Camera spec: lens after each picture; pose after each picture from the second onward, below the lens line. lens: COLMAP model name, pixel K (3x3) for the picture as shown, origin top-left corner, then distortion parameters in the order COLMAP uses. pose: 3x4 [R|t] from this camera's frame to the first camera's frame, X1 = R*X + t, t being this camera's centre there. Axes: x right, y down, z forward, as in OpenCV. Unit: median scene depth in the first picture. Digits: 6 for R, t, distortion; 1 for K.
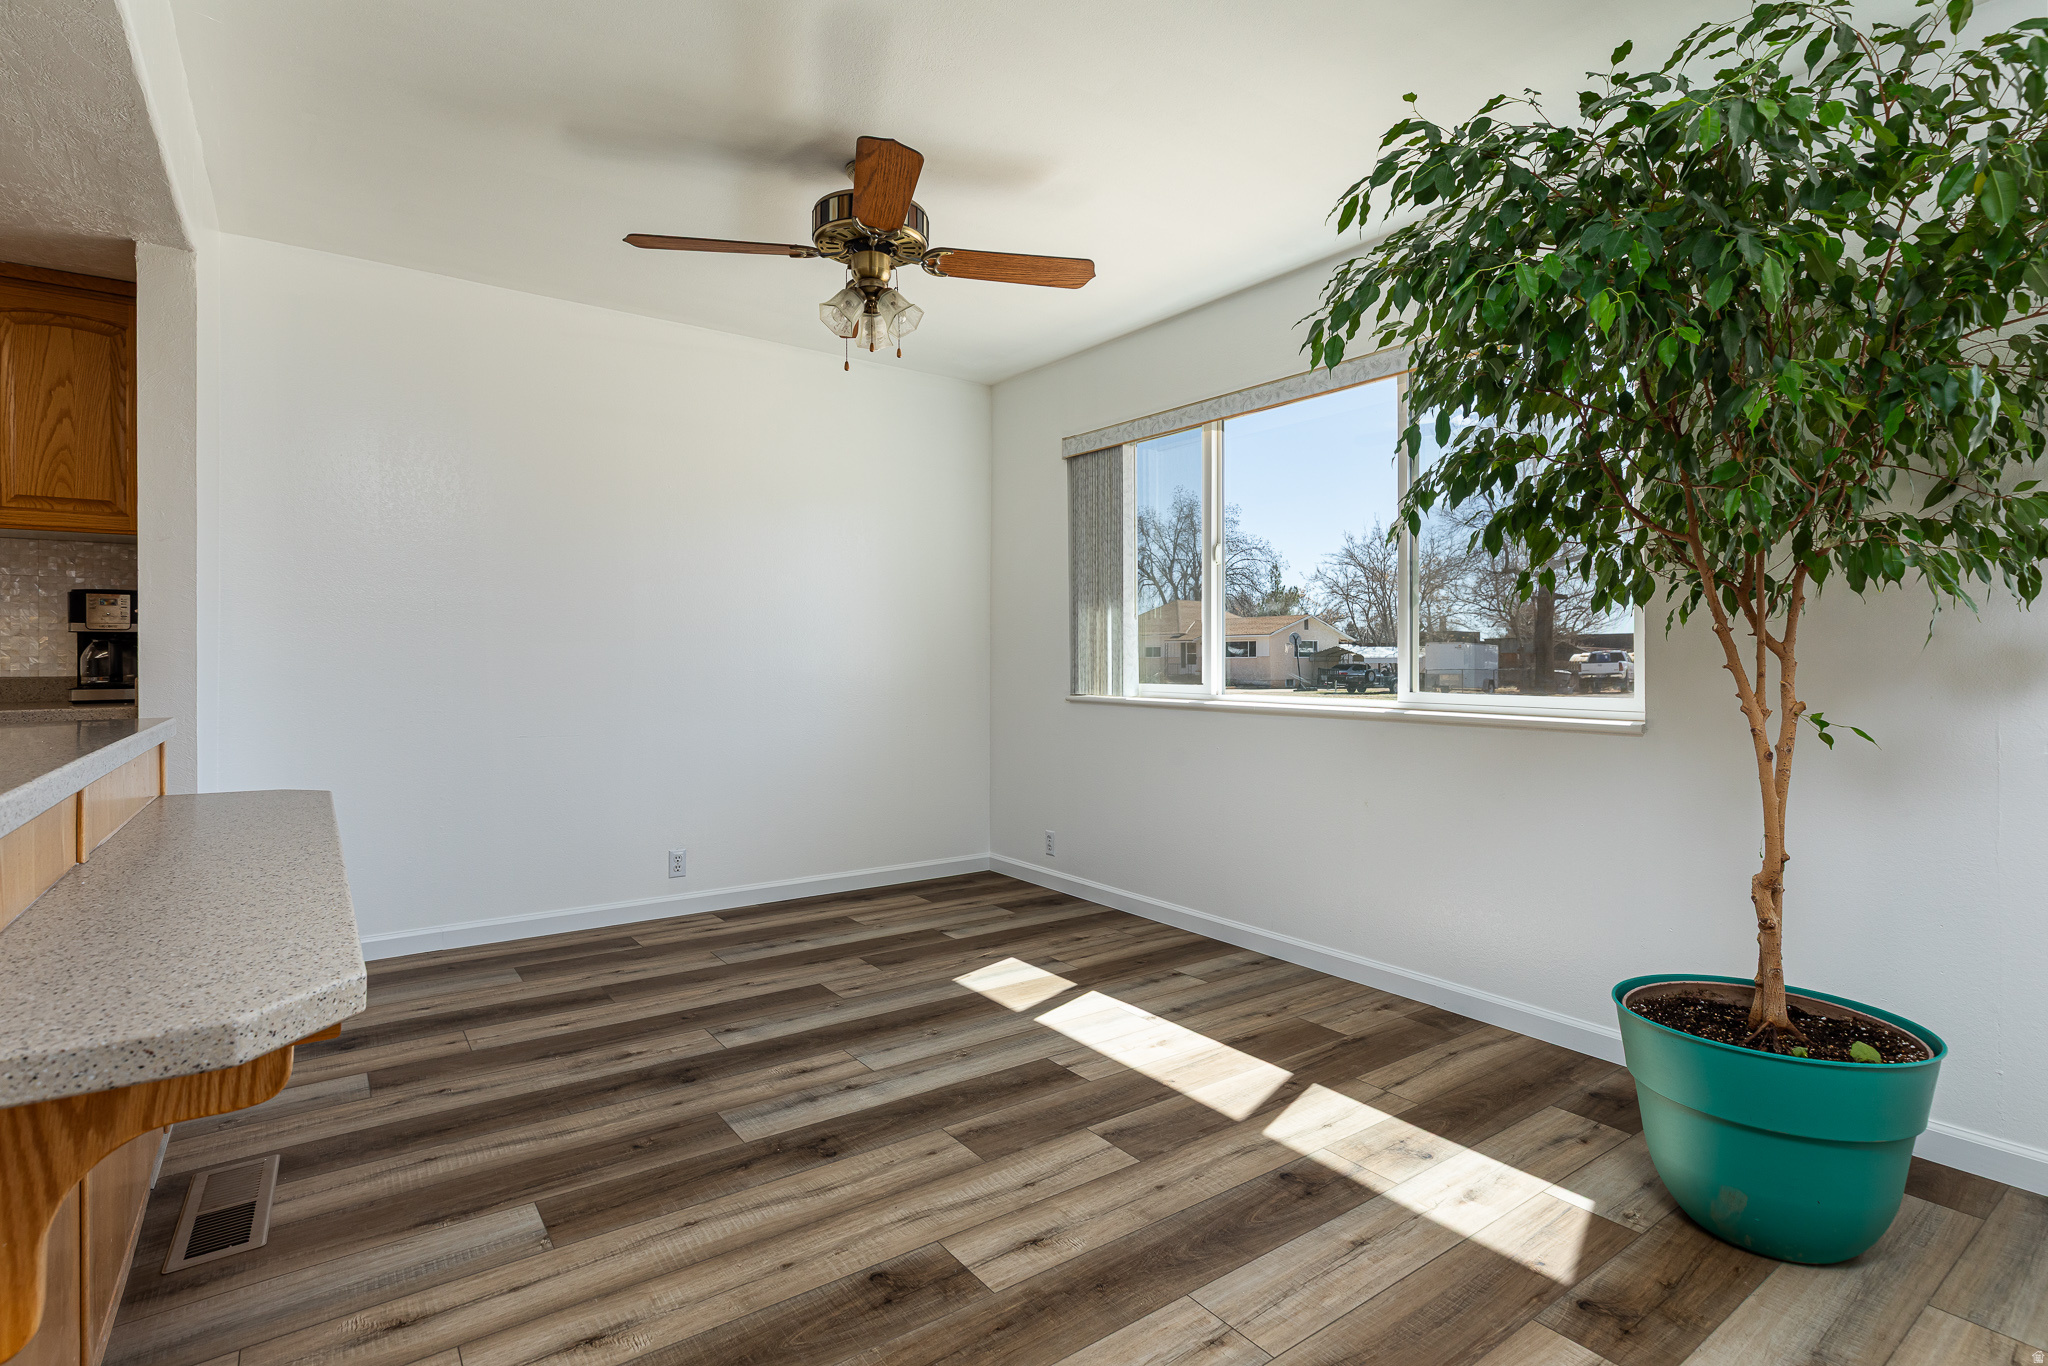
lens RADIAL K [[976.4, 0, 1023.0], [0, 976.4, 662.0], [0, 0, 1]] dist [-0.001869, -0.000038]
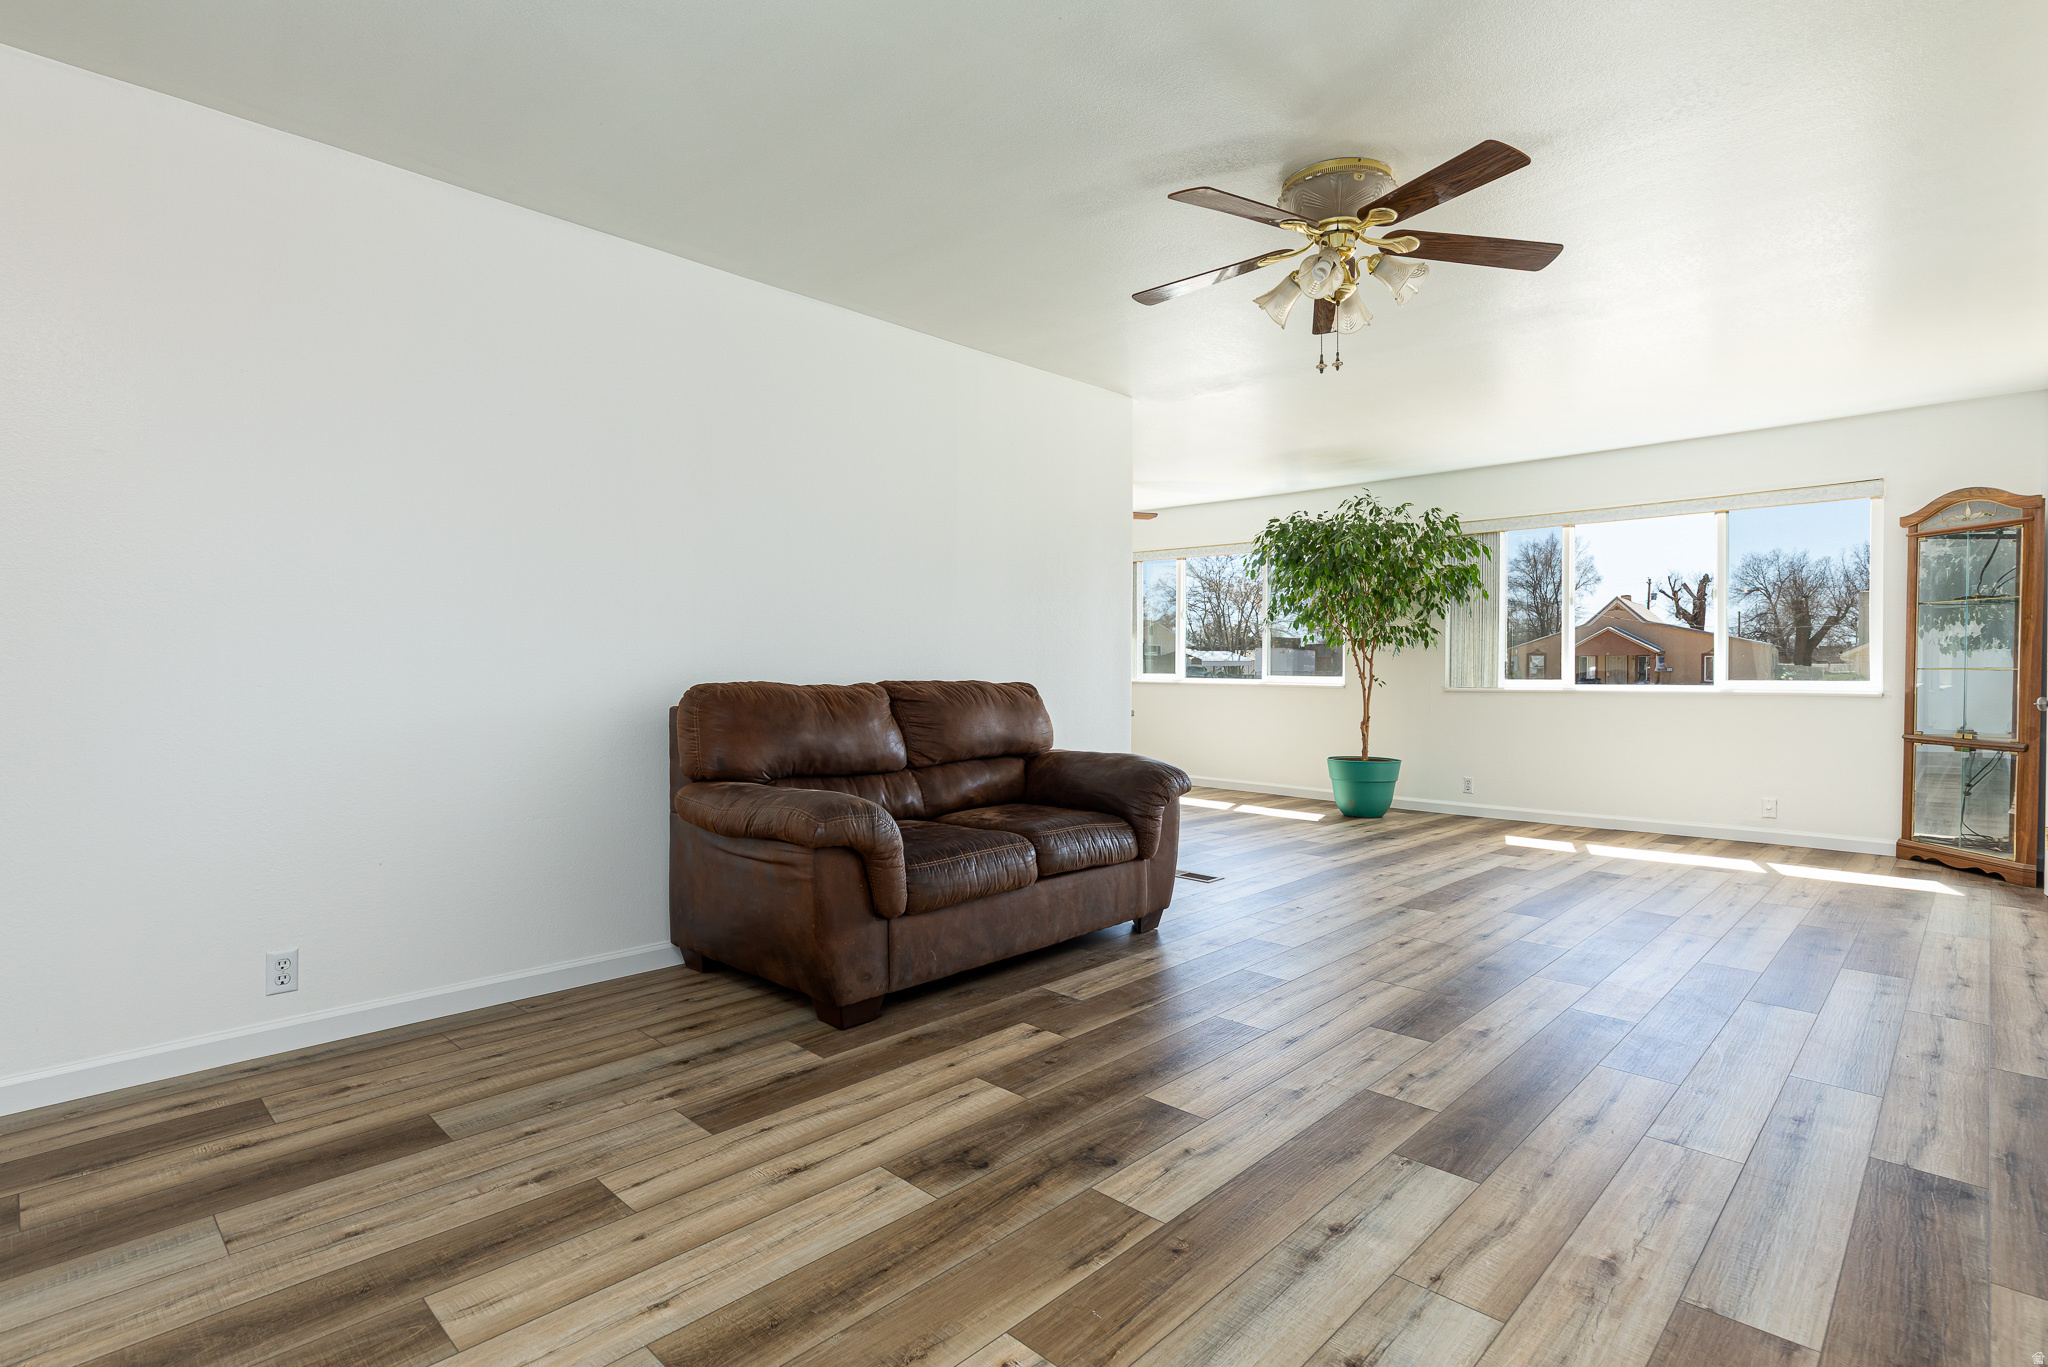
lens RADIAL K [[994.0, 0, 1029.6], [0, 994.0, 681.9], [0, 0, 1]] dist [-0.004295, -0.000373]
pose [[0.985356, 0.001007, 0.170507, -0.873988], [-0.004070, 0.999837, 0.017614, 0.003812], [-0.170461, -0.018050, 0.985199, -1.927953]]
